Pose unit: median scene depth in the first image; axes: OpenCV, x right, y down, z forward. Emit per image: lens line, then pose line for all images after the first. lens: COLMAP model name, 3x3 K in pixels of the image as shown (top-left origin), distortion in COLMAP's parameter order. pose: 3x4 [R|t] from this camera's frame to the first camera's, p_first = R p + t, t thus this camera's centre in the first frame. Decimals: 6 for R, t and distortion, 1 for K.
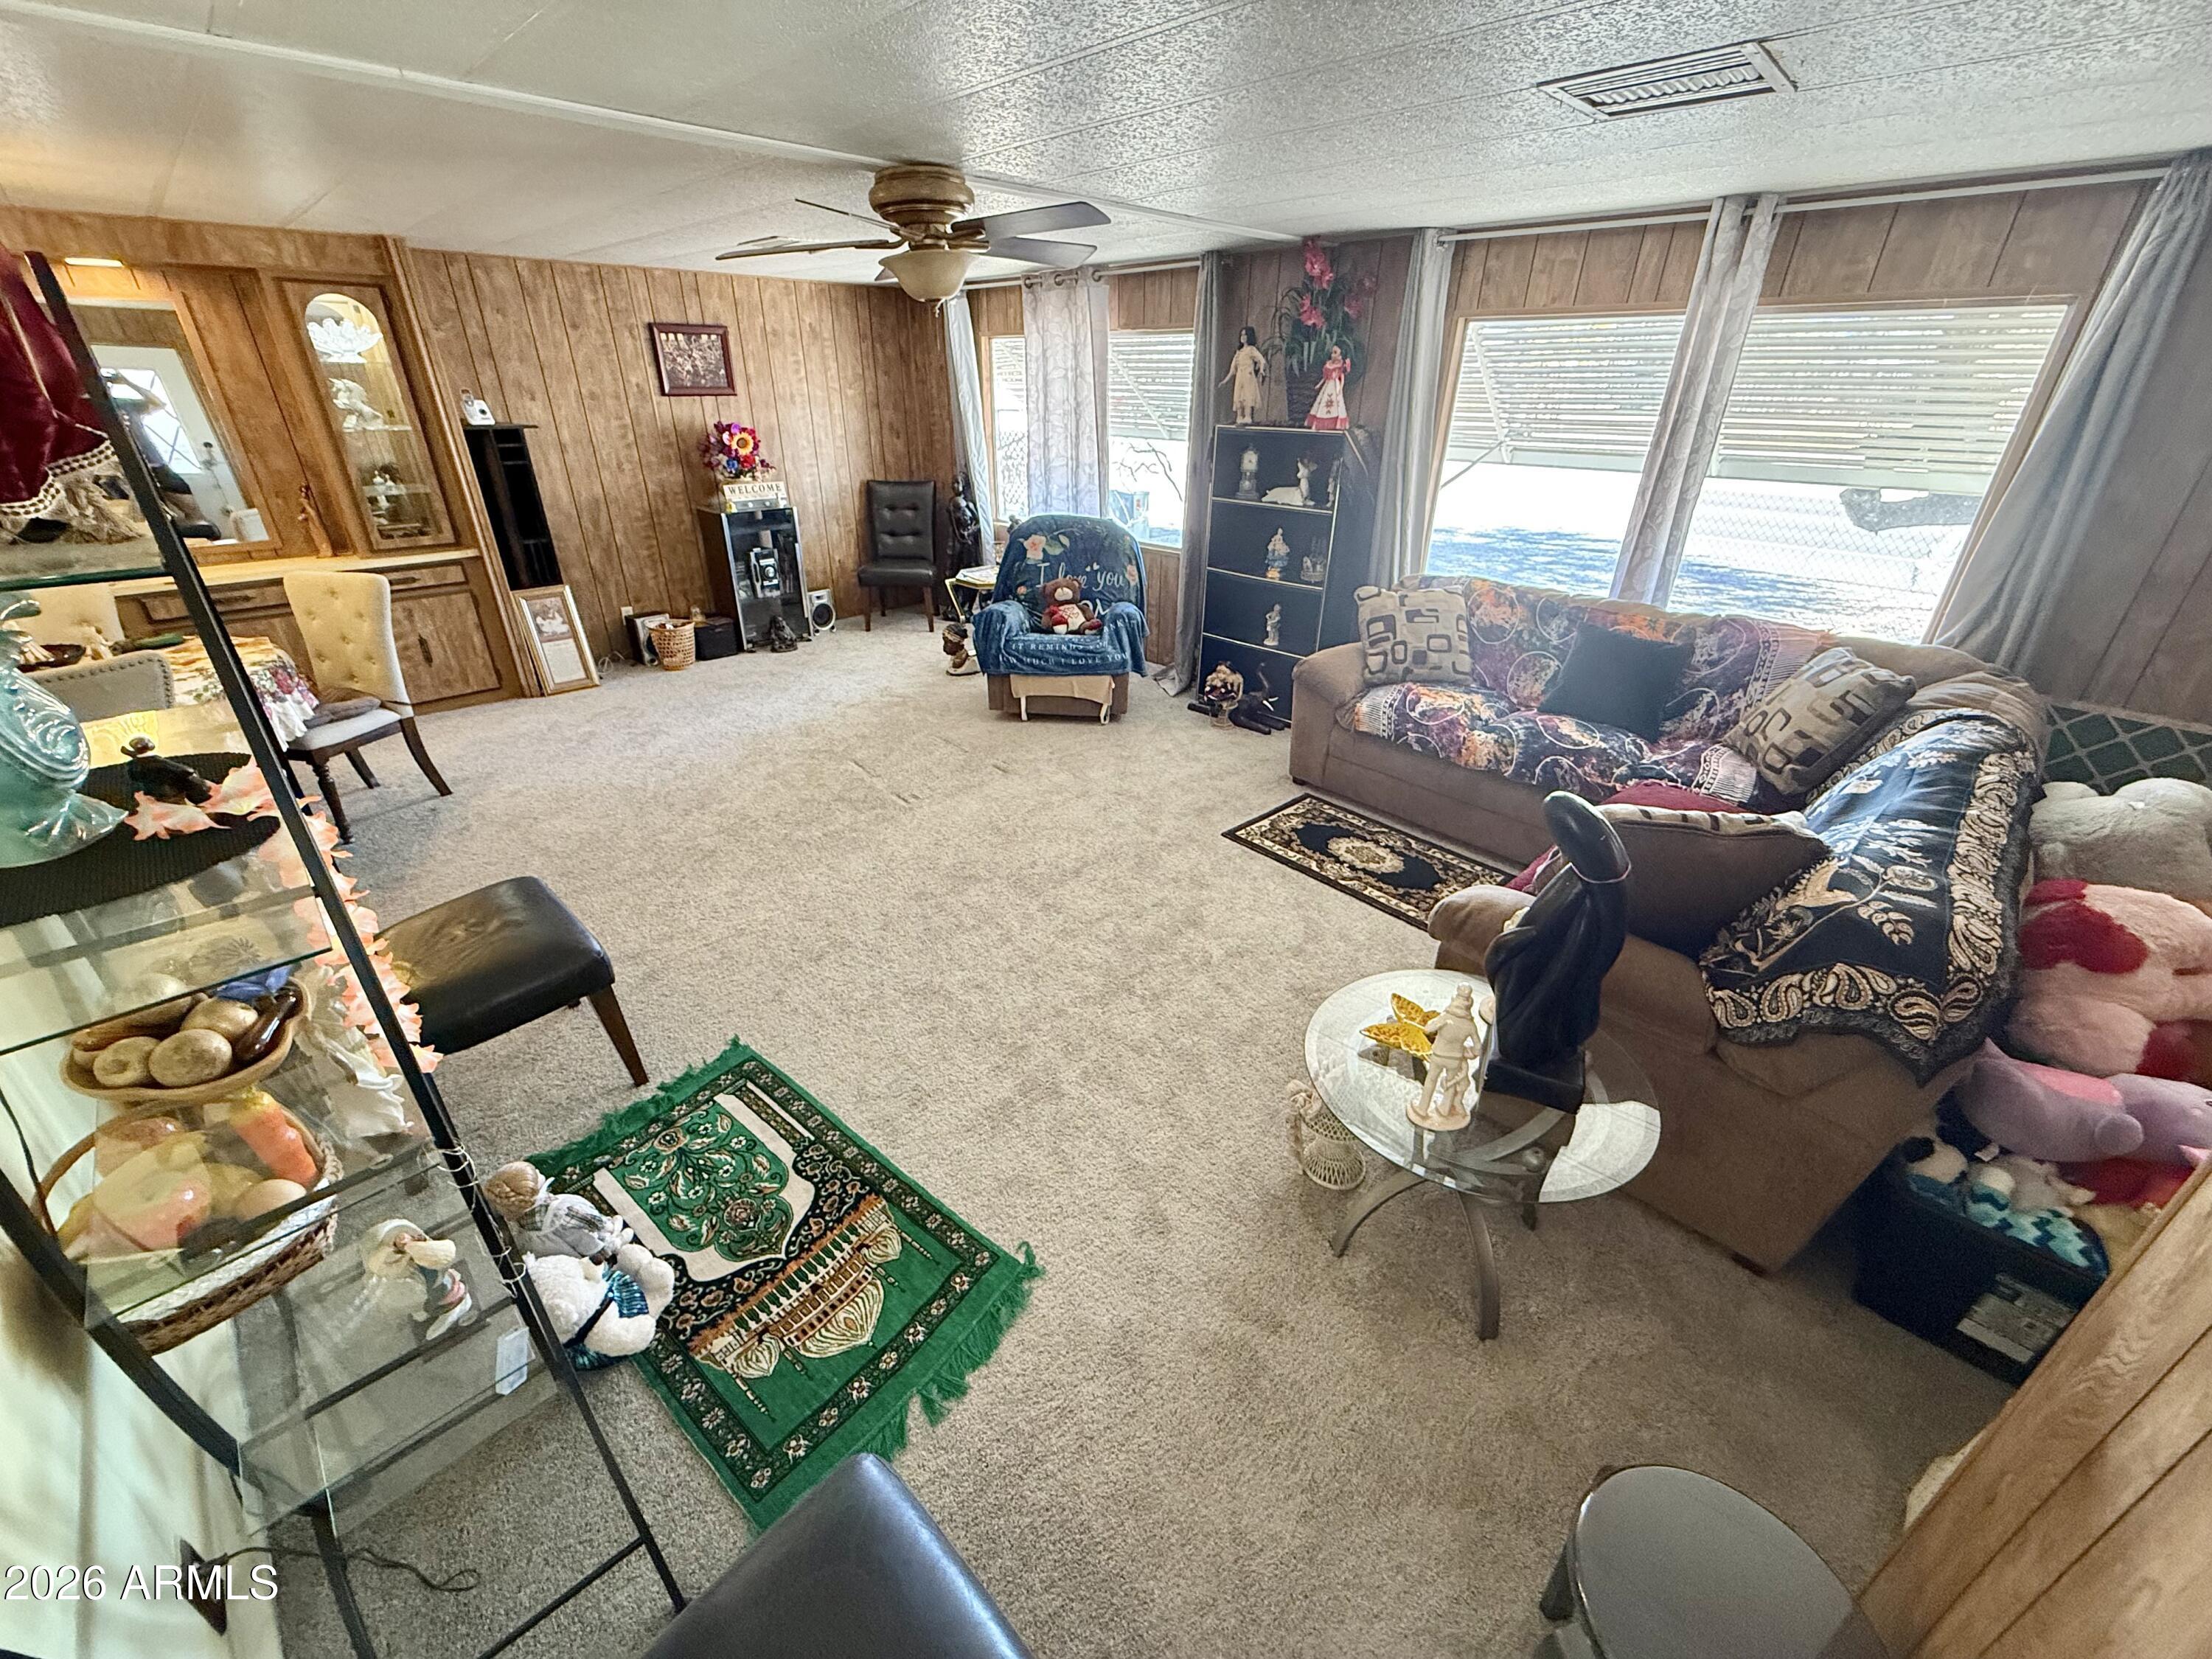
lens RADIAL K [[880.9, 0, 1101.5], [0, 880.9, 827.8], [0, 0, 1]] dist [0.000172, -0.000341]
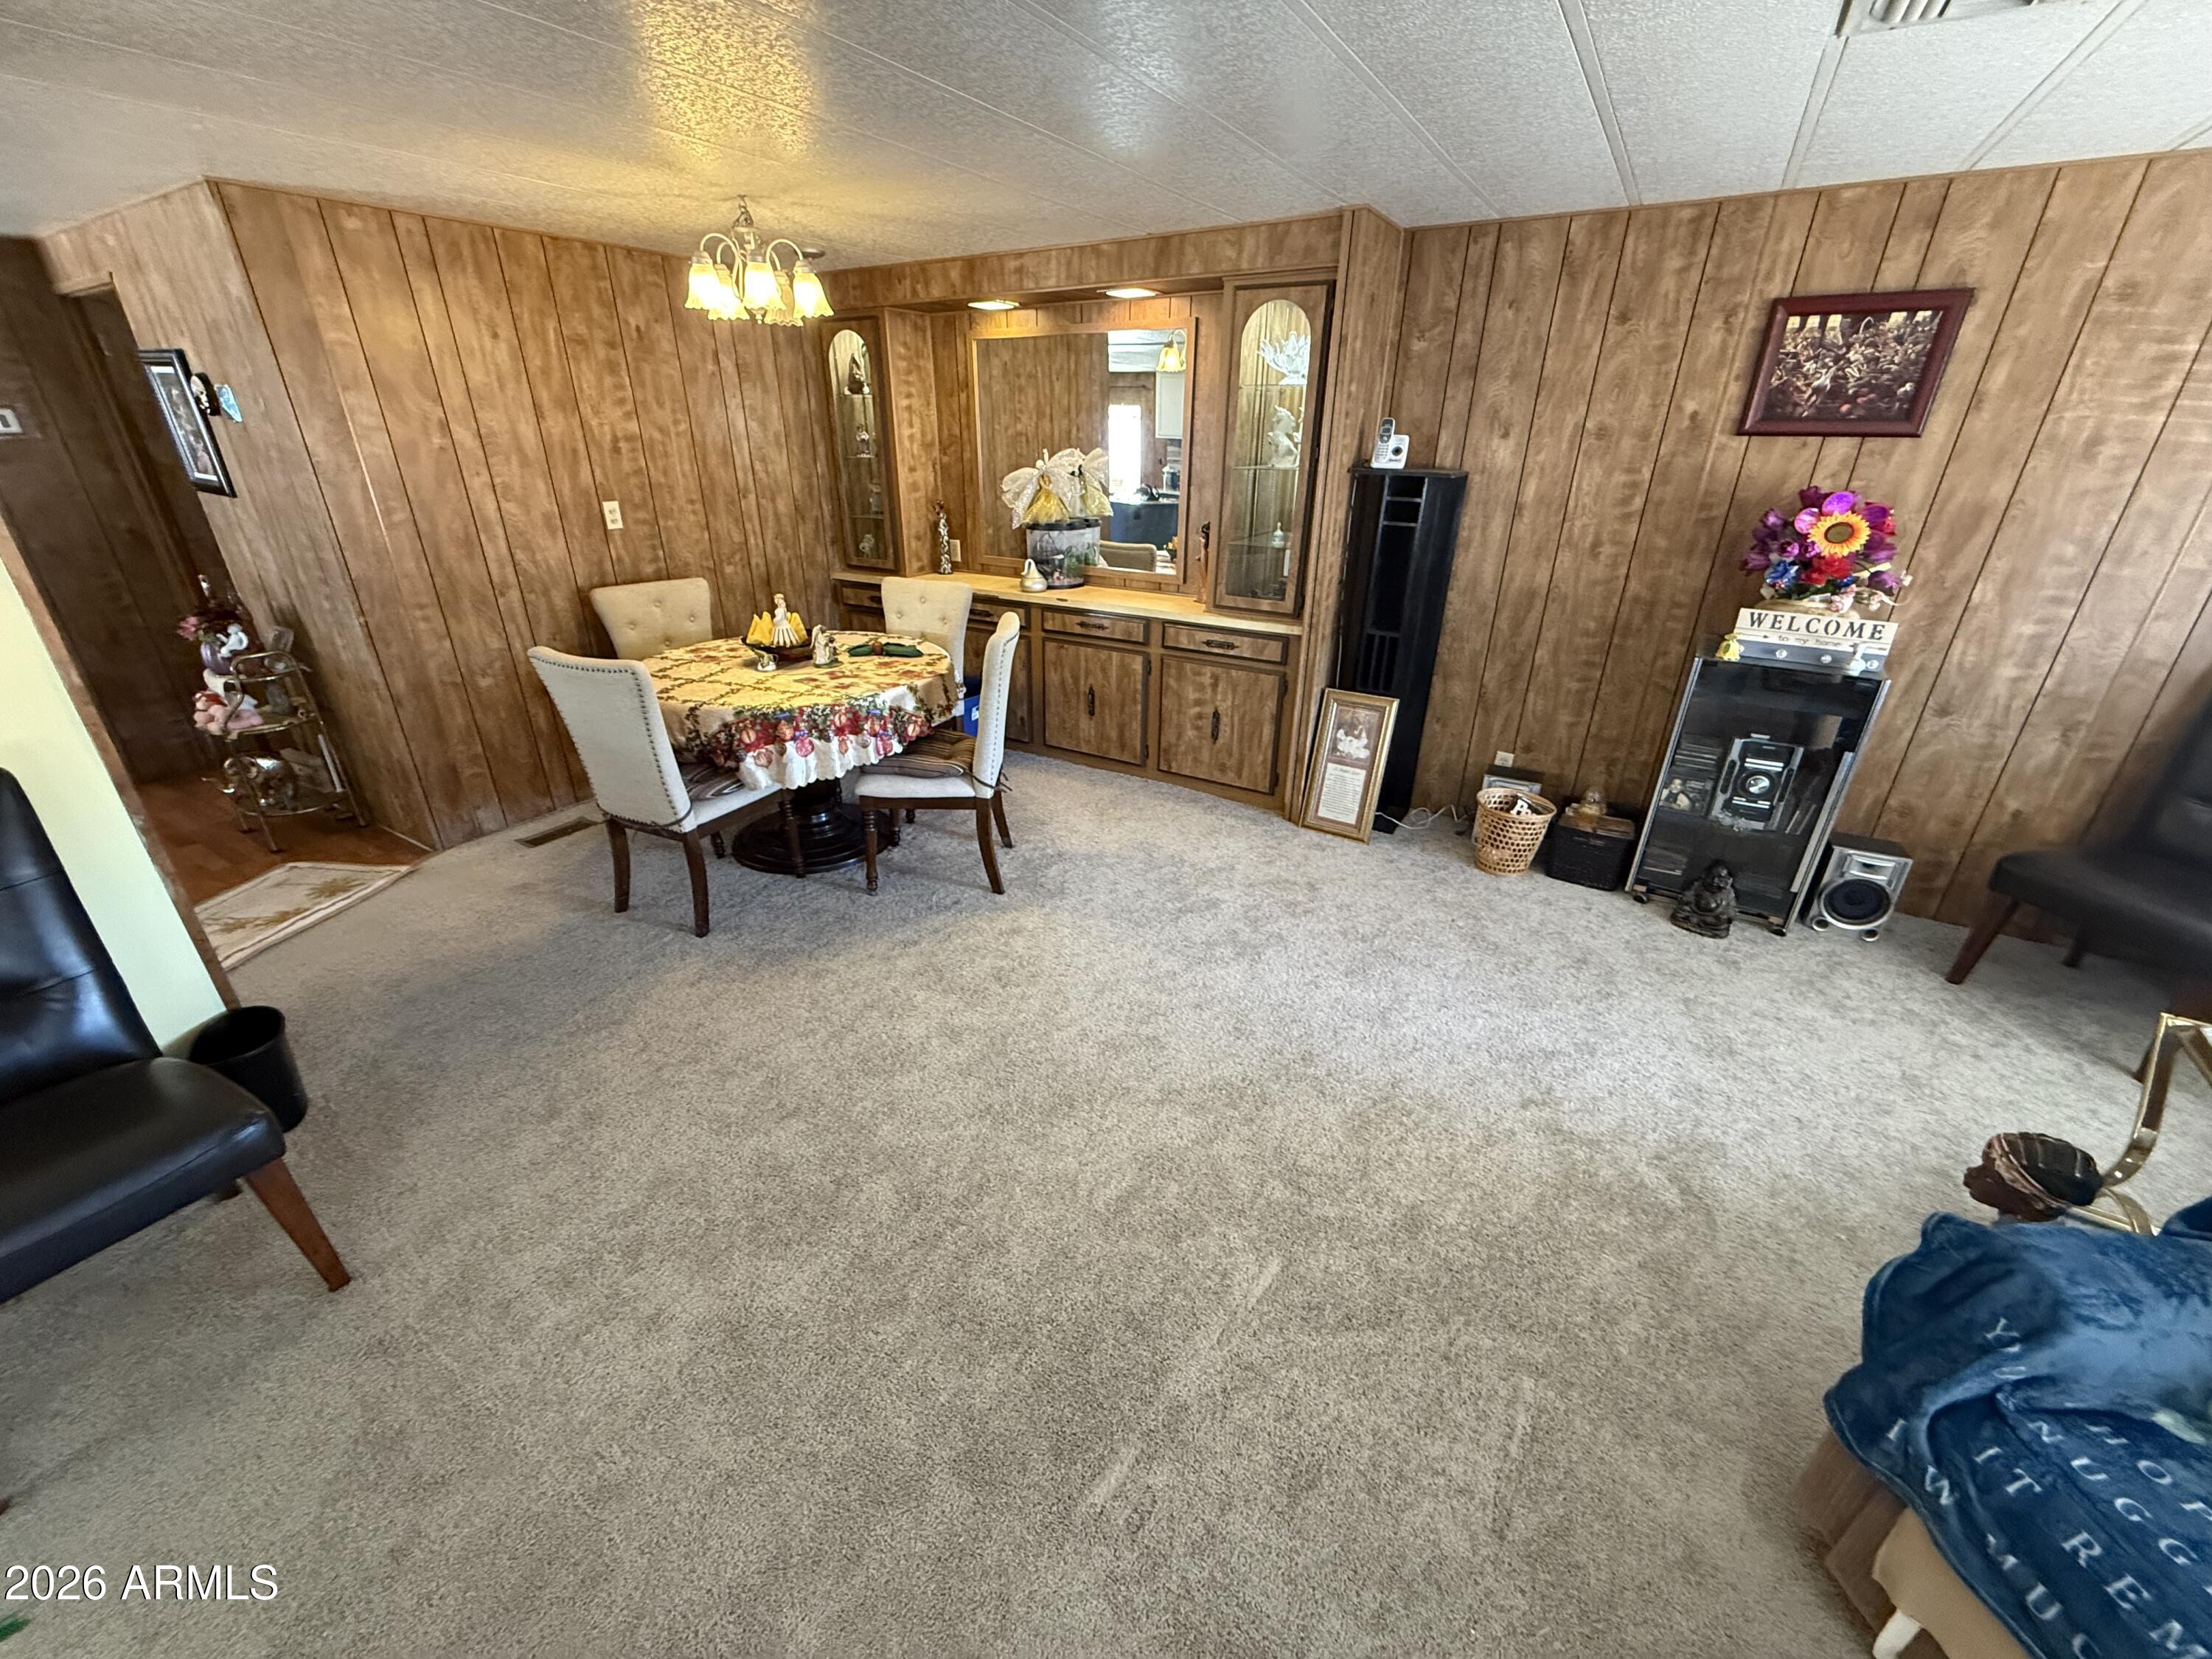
lens RADIAL K [[880.9, 0, 1101.5], [0, 880.9, 827.8], [0, 0, 1]] dist [0.000172, -0.000341]
pose [[0.219923, 0.401769, -0.888941, -0.007137], [-0.449187, 0.850606, 0.273315, -0.256427], [0.865947, 0.339192, 0.367537, 0.542267]]
